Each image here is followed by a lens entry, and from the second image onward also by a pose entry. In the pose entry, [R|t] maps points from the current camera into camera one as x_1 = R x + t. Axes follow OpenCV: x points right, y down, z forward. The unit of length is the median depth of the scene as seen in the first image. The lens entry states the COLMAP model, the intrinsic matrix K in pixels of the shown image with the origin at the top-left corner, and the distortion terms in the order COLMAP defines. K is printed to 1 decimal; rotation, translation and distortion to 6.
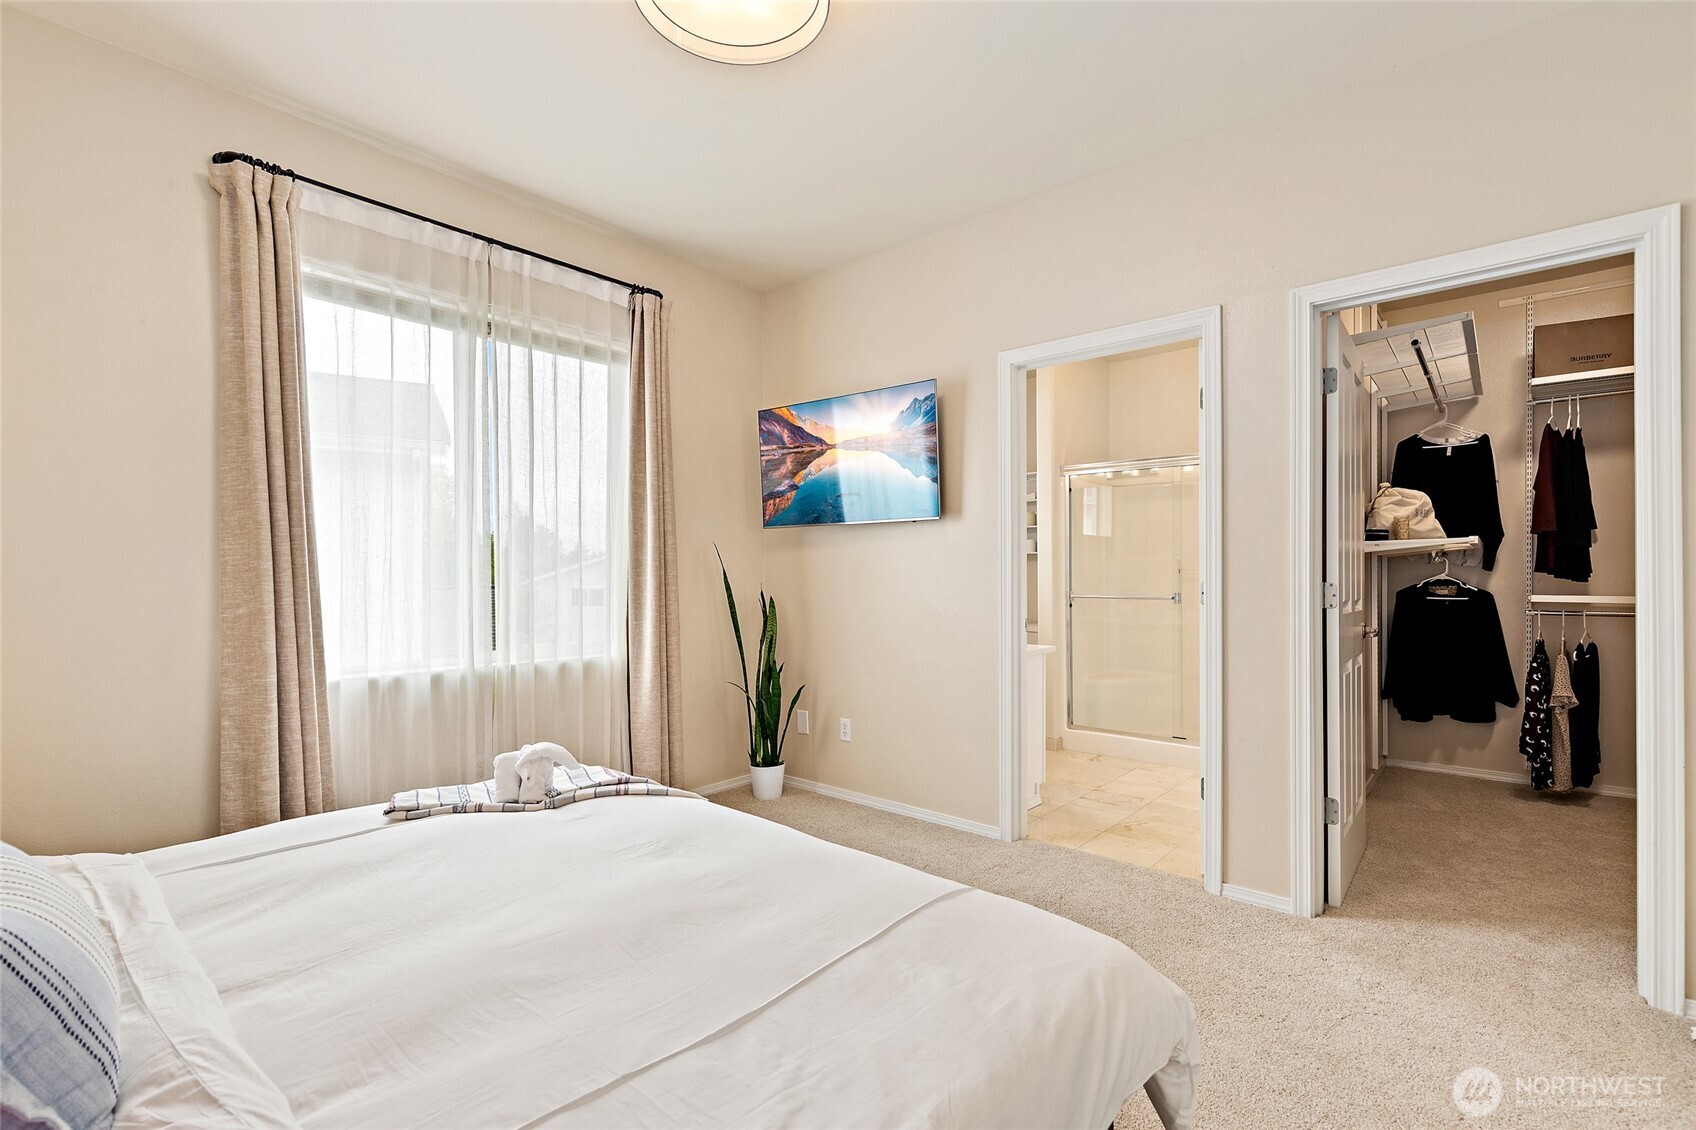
lens RADIAL K [[765.7, 0, 845.9], [0, 765.7, 580.9], [0, 0, 1]] dist [0.006685, 0.000662]
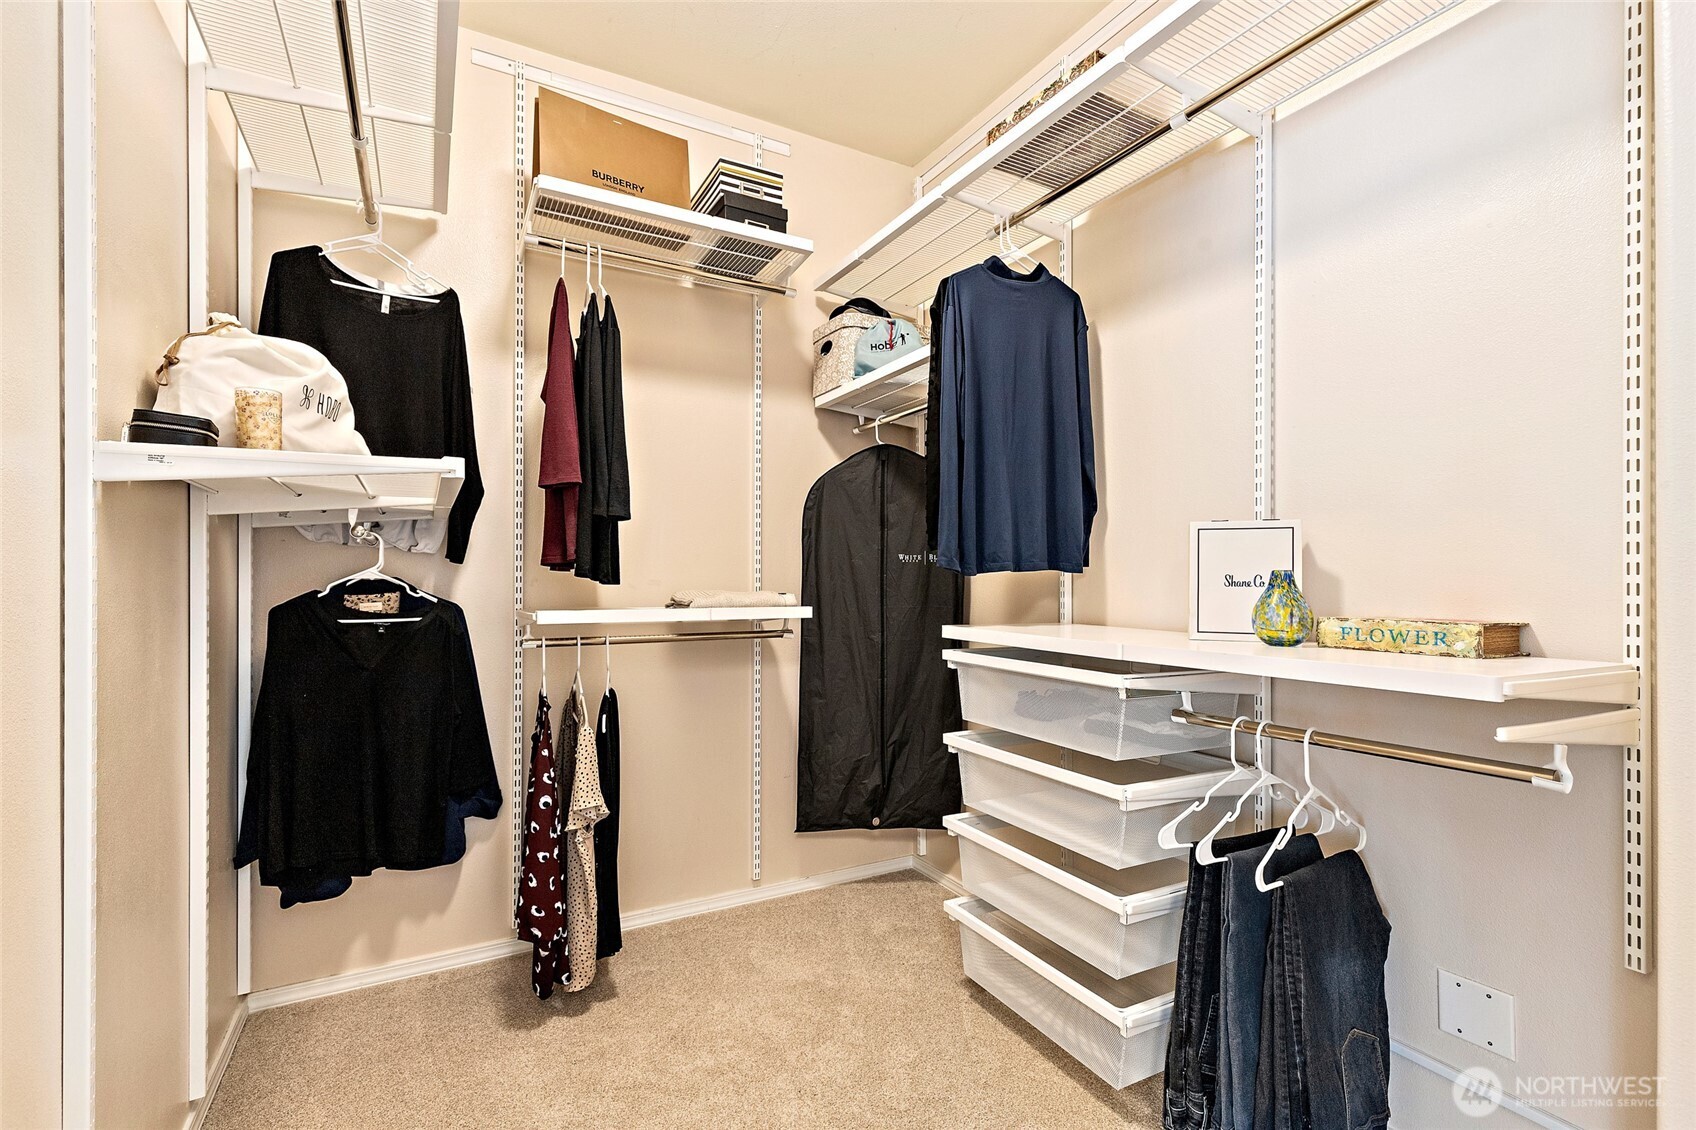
lens RADIAL K [[765.7, 0, 854.1], [0, 765.7, 583.3], [0, 0, 1]] dist [0.006685, 0.000662]
pose [[0.347558, 0.003502, 0.937652, 0.467599], [-0.001897, 0.999994, -0.003032, 0.001898], [-0.937656, -0.000725, 0.347563, 0.598421]]
